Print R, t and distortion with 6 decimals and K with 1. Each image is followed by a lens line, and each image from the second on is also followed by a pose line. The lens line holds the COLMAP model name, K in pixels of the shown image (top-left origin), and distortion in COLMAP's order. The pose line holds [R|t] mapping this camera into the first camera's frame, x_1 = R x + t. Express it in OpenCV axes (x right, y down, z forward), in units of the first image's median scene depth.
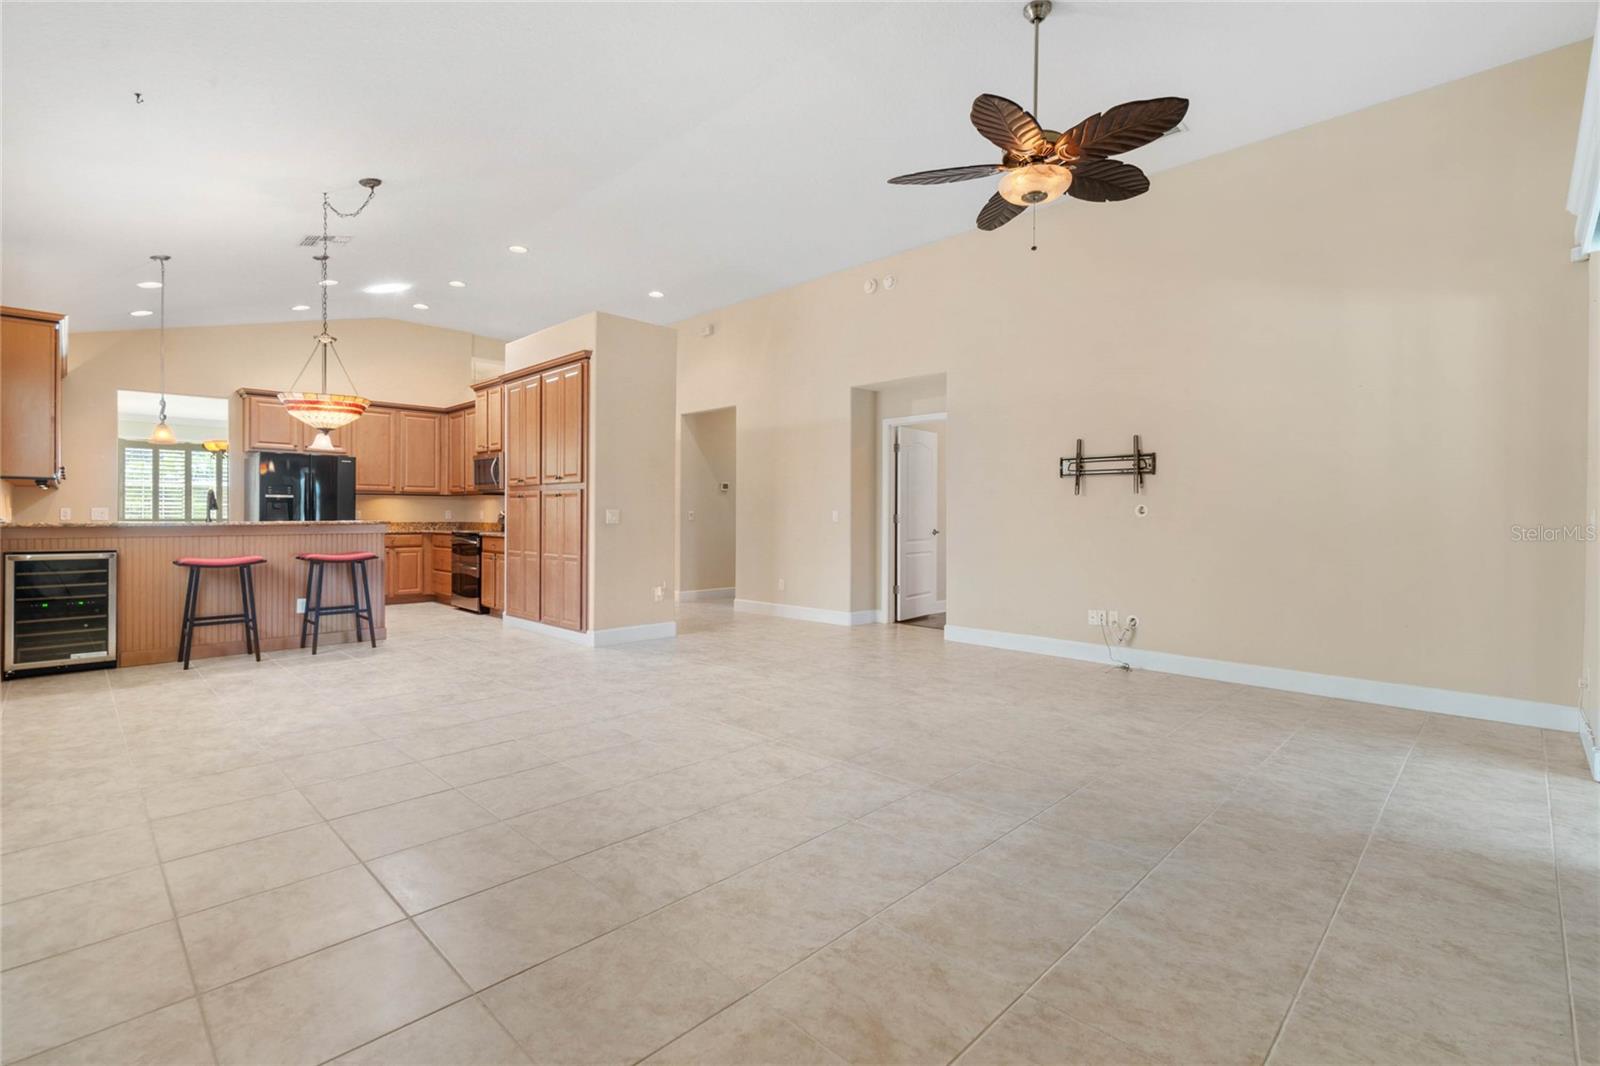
lens RADIAL K [[728.6, 0, 811.5], [0, 728.6, 528.7], [0, 0, 1]] dist [0.000023, 0.000356]
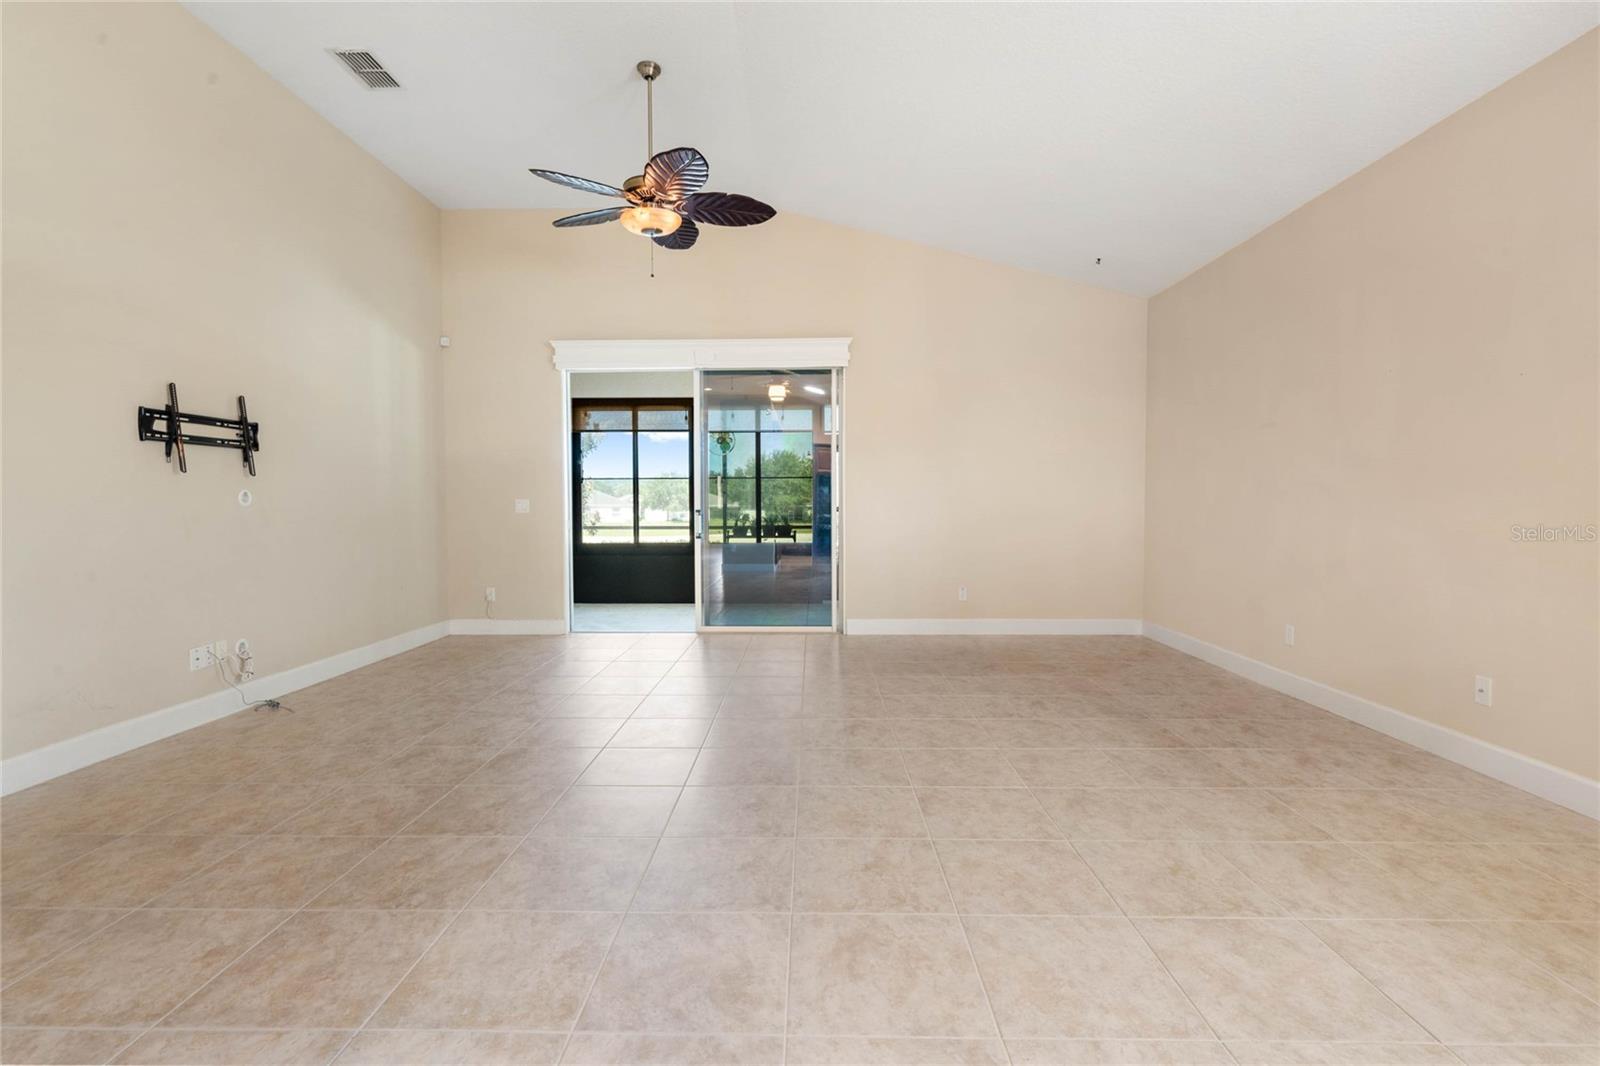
lens RADIAL K [[723.2, 0, 802.5], [0, 723.2, 521.7], [0, 0, 1]] dist [-0.002672, 0.001062]
pose [[-0.682653, -0.020239, 0.730462, -0.462825], [0.012158, 0.999163, 0.039047, -0.021334], [-0.730641, 0.035536, -0.681836, 1.041664]]
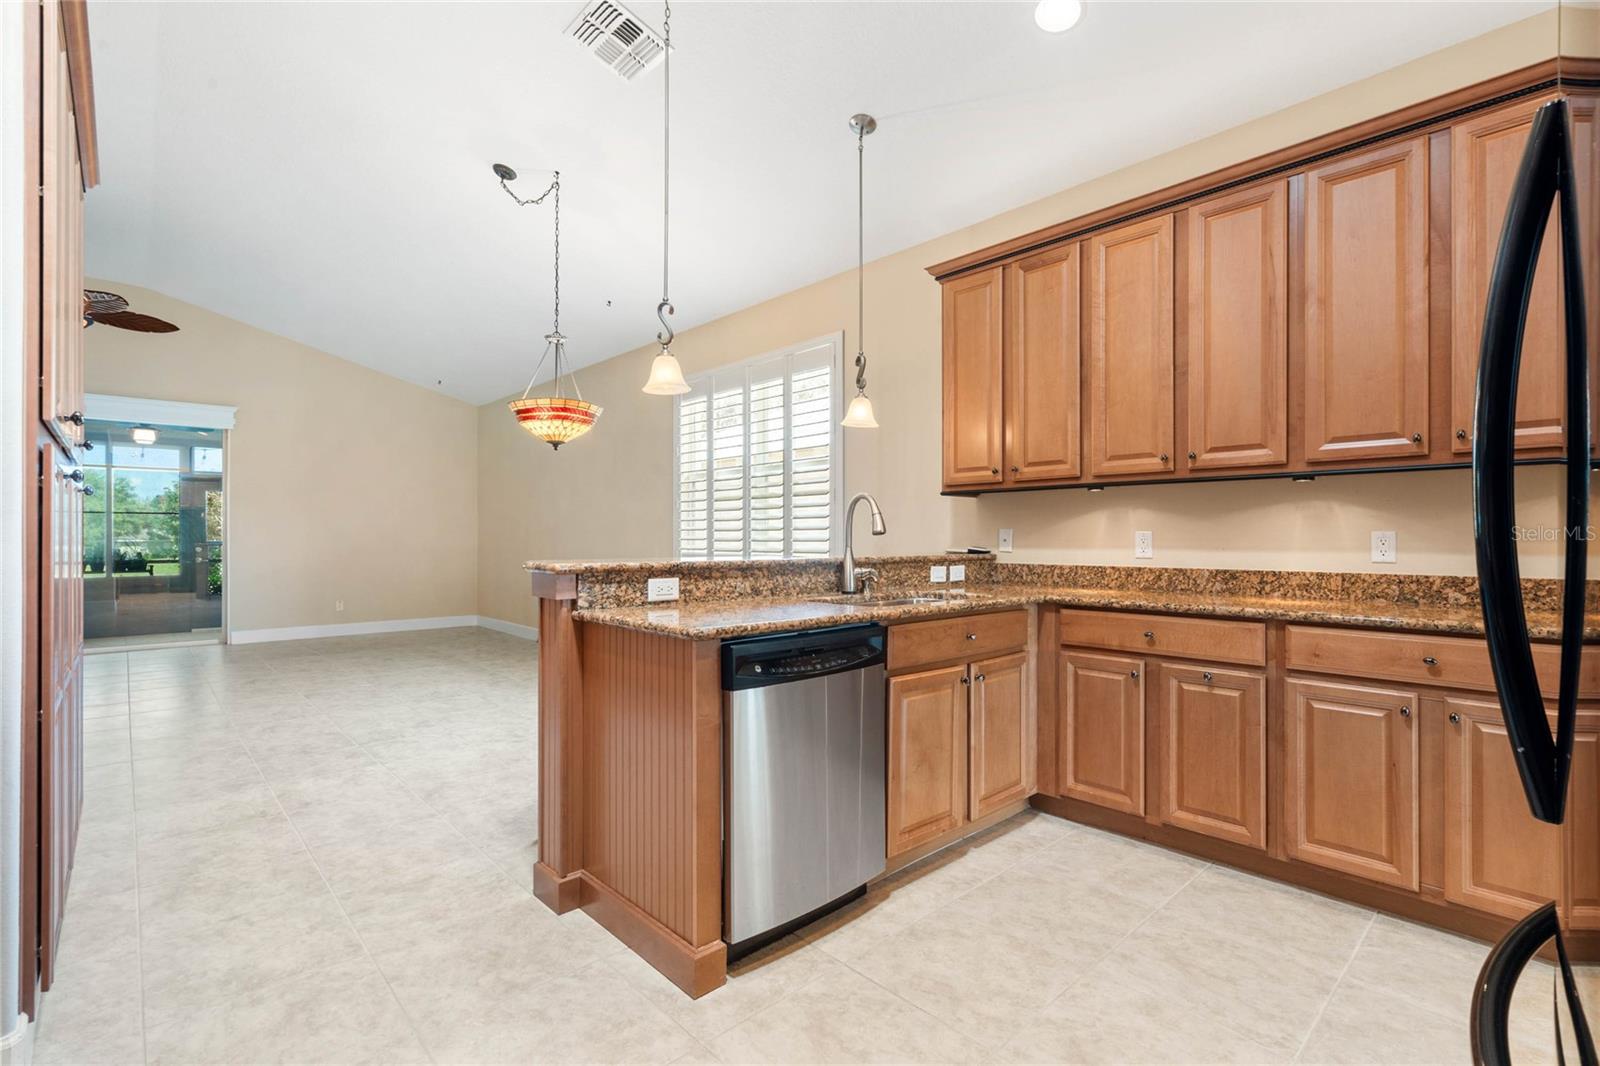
lens RADIAL K [[728.6, 0, 811.5], [0, 728.6, 528.7], [0, 0, 1]] dist [0.000023, 0.000356]
pose [[-0.998844, -0.002976, 0.047986, -0.896695], [-0.002594, 0.999965, 0.008013, -0.038951], [-0.048008, 0.007879, -0.998816, 1.602720]]
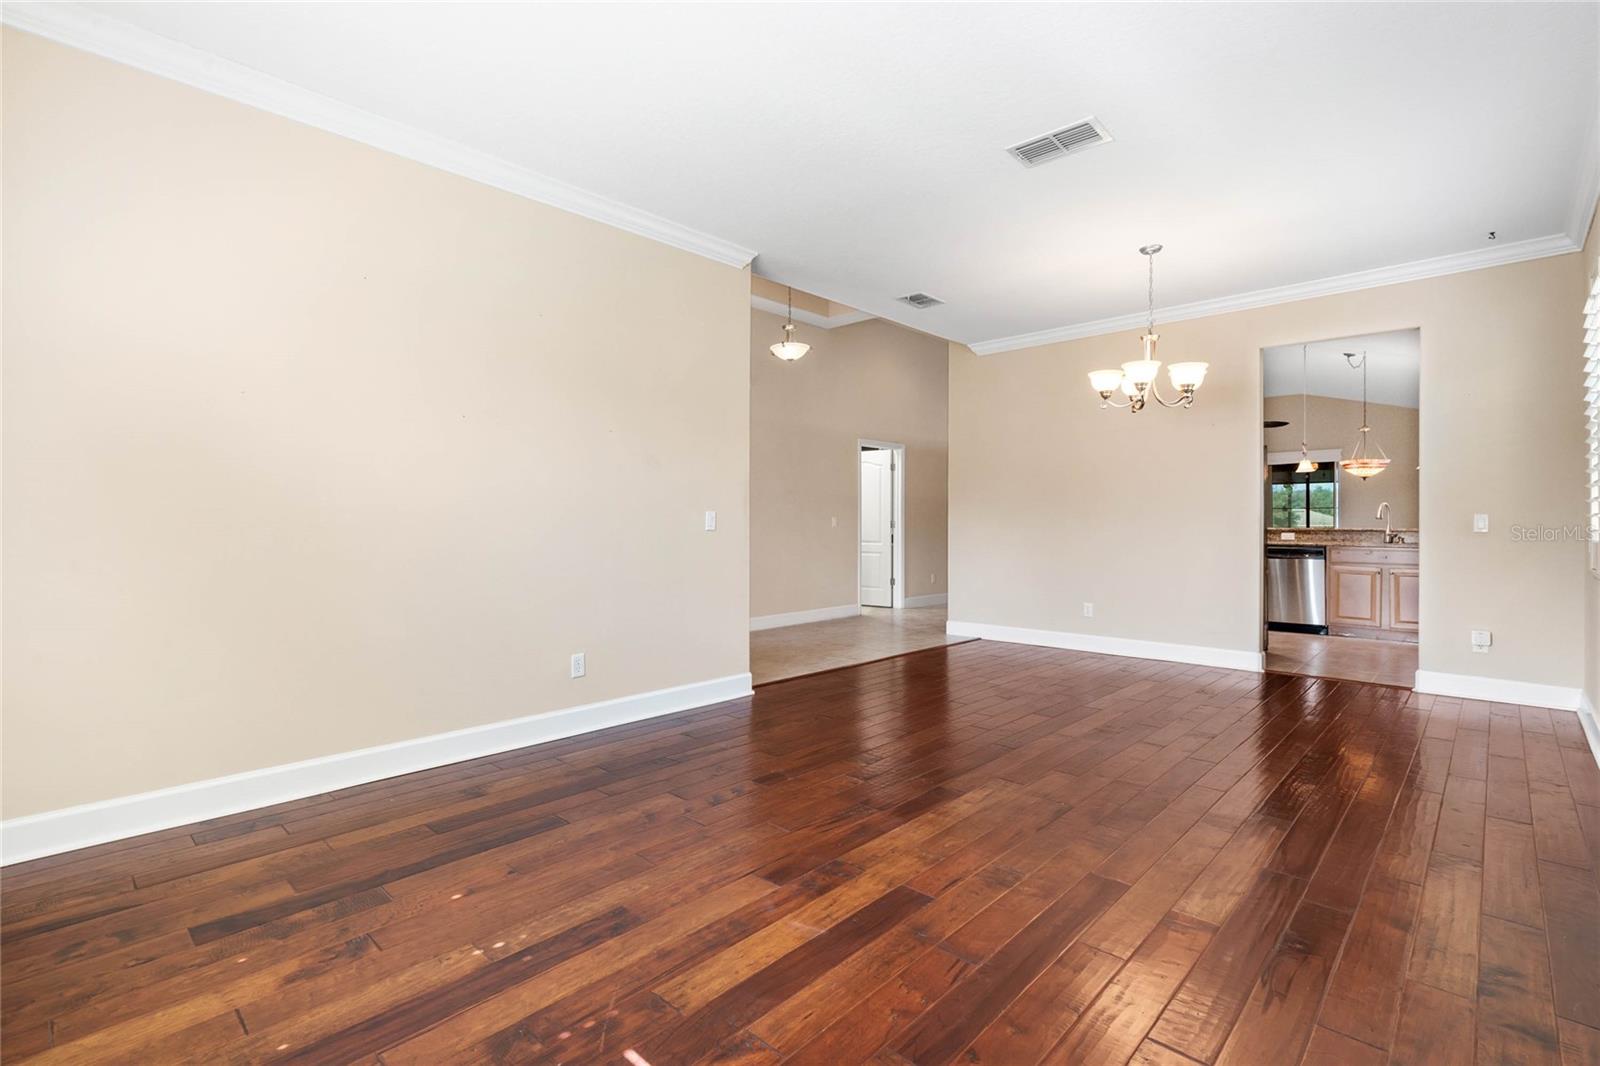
lens RADIAL K [[723.2, 0, 802.5], [0, 723.2, 521.7], [0, 0, 1]] dist [-0.002672, 0.001062]
pose [[-0.001421, -0.000464, 0.999999, -2.284657], [0.018575, 0.999827, 0.000491, -0.046485], [-0.999826, 0.018575, -0.001413, 2.154246]]
